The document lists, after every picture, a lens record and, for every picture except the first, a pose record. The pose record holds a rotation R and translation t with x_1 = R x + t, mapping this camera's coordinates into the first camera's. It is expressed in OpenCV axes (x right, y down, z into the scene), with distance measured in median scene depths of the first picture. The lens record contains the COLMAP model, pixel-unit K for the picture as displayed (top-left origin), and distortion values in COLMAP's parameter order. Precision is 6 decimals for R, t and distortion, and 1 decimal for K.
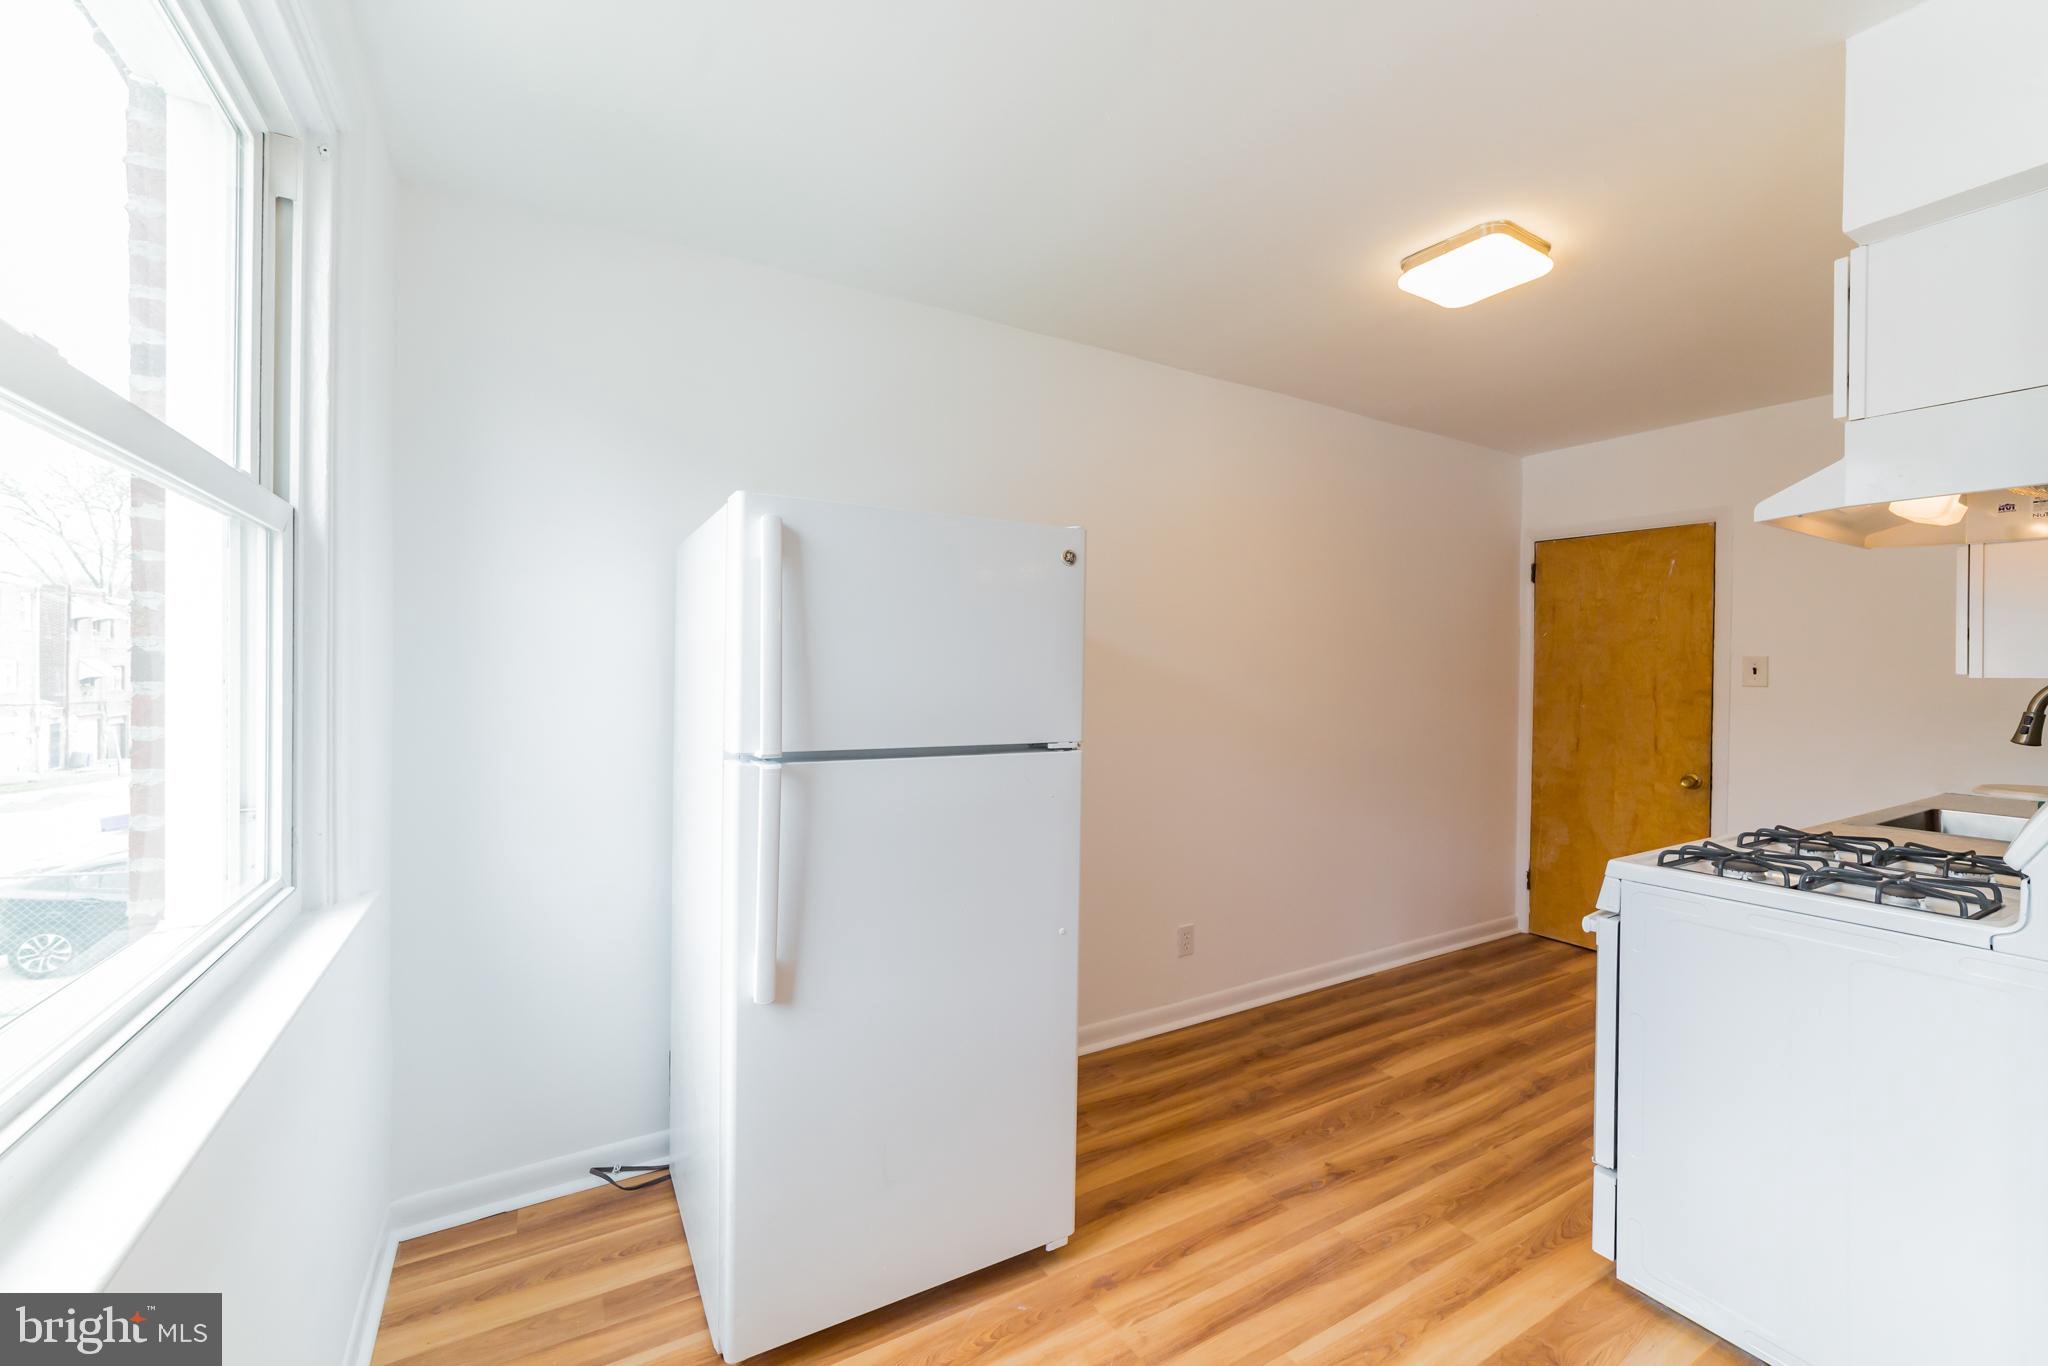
lens RADIAL K [[787.3, 0, 1018.8], [0, 787.3, 666.9], [0, 0, 1]] dist [-0.014738, 0.000249]
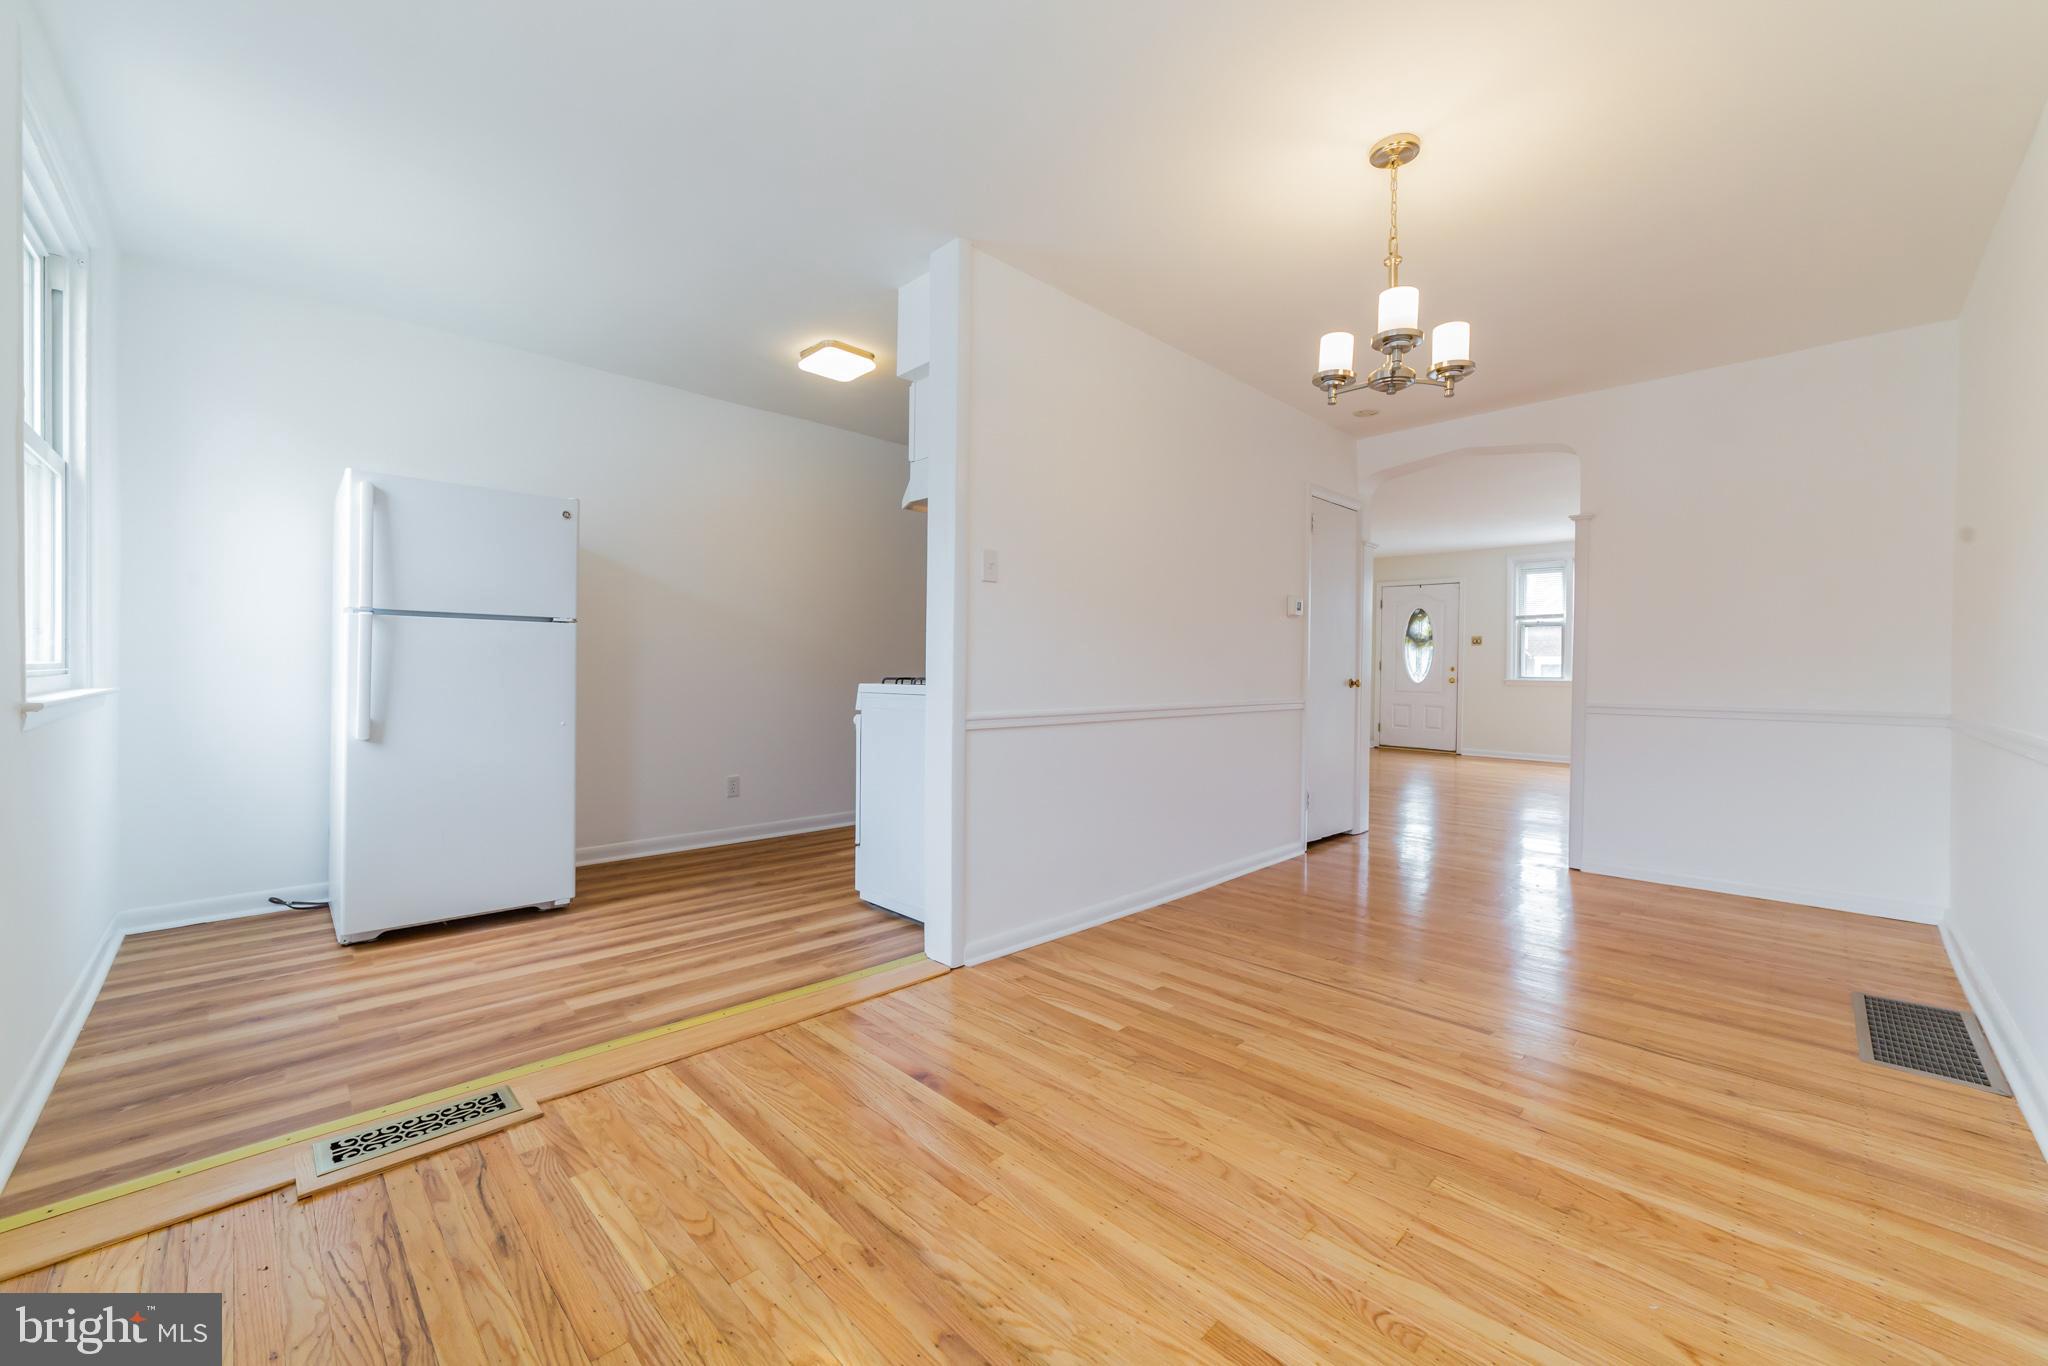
lens RADIAL K [[808.8, 0, 974.7], [0, 808.8, 677.0], [0, 0, 1]] dist [-0.014089, 0.007991]
pose [[0.984506, 0.011585, 0.174968, 0.736812], [-0.014741, 0.999751, 0.016753, 0.207627], [-0.174730, -0.019073, 0.984432, -1.091443]]
